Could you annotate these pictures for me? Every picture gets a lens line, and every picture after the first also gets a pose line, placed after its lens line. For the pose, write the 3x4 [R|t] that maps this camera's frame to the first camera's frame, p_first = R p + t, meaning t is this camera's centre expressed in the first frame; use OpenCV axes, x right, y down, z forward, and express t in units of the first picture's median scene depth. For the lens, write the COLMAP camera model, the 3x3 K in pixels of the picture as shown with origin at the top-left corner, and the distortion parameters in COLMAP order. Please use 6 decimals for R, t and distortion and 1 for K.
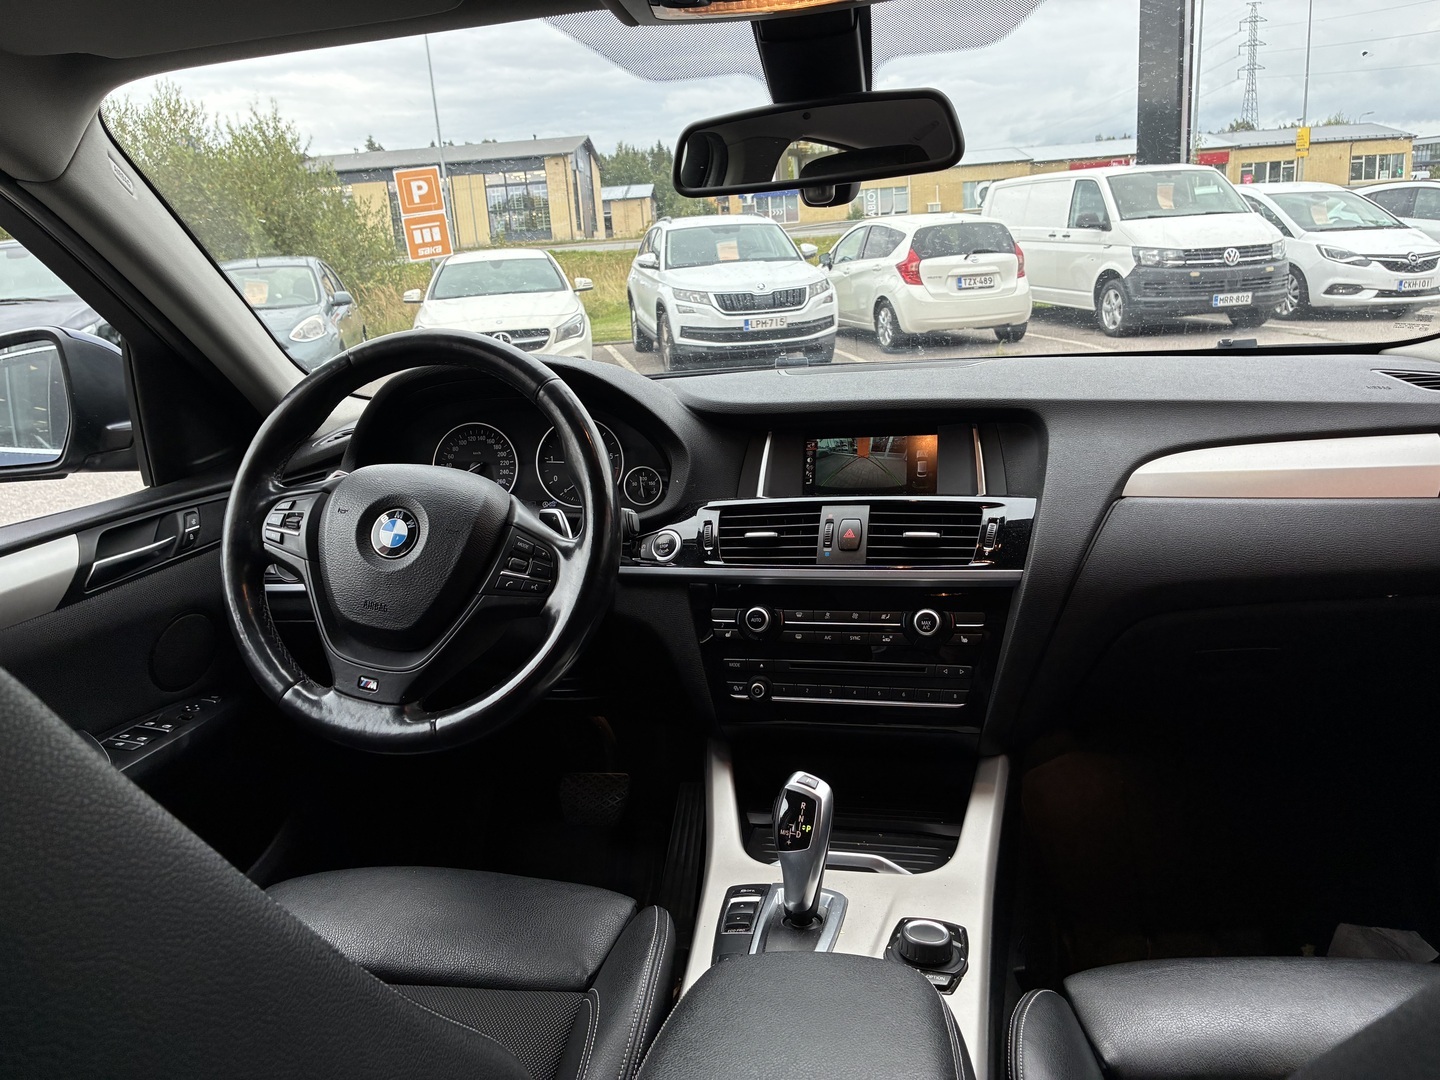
lens RADIAL K [[1089.8, 0, 720.0], [0, 1089.8, 540.0], [0, 0, 1]] dist [0.000162, -0.062367]
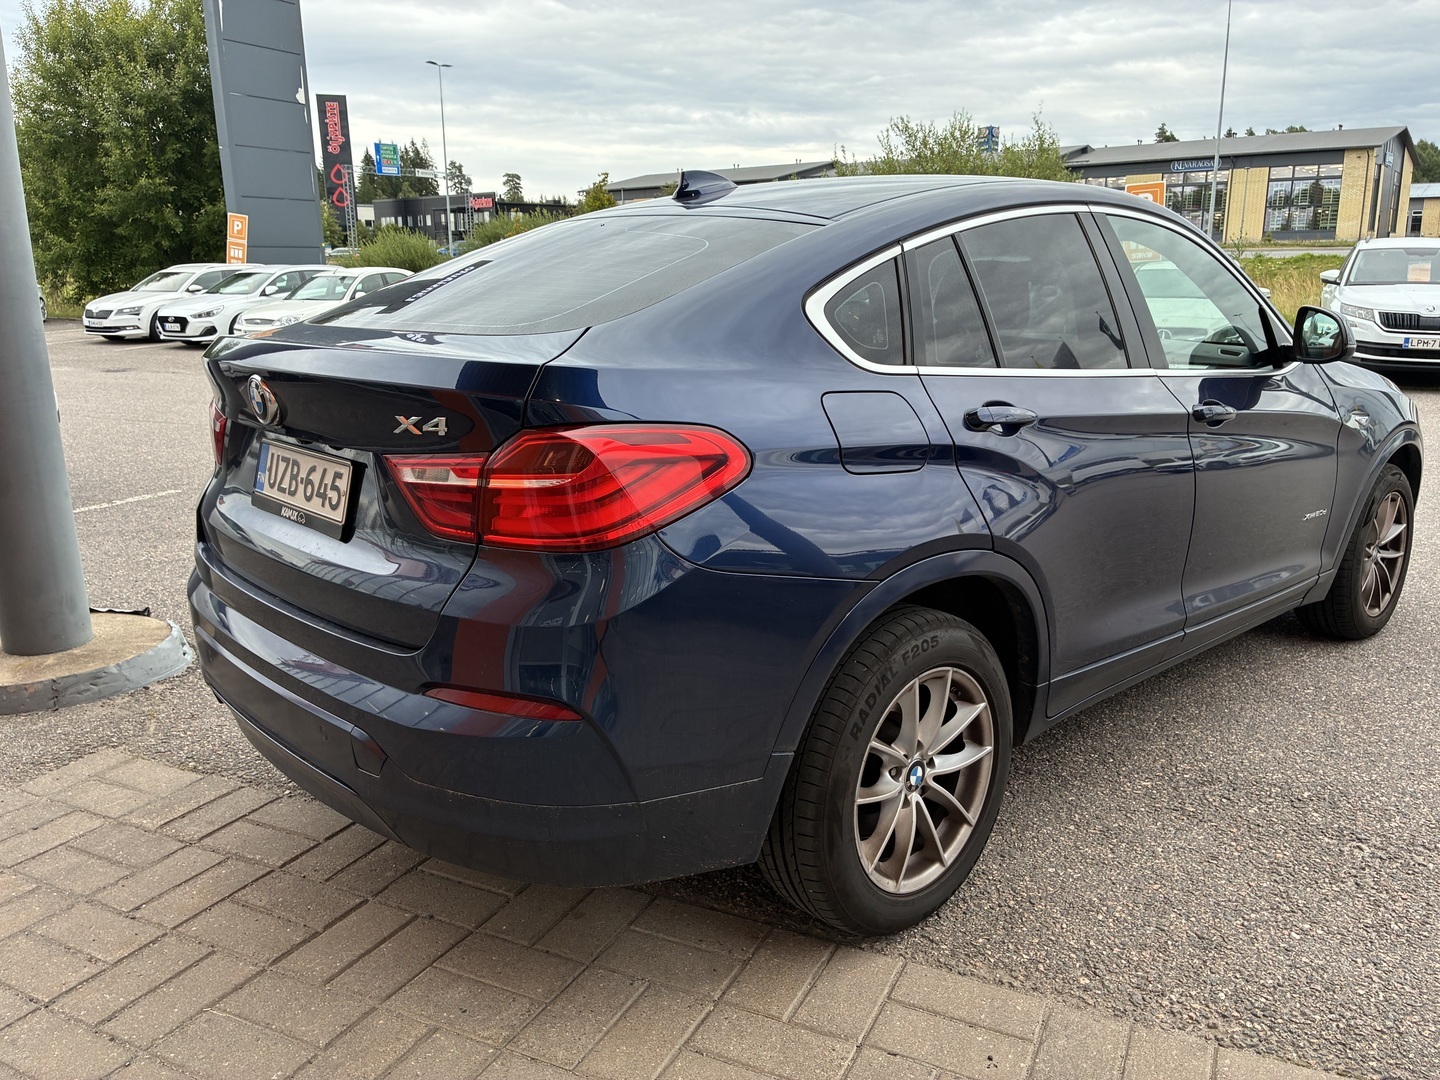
lens RADIAL K [[1089.8, 0, 720.0], [0, 1089.8, 540.0], [0, 0, 1]] dist [0.000162, -0.062367]
pose [[0.788985, 0.199971, -0.580960, 0.108157], [-0.193087, 0.978347, 0.074528, 0.033468], [0.583284, 0.053374, 0.810513, -0.183984]]
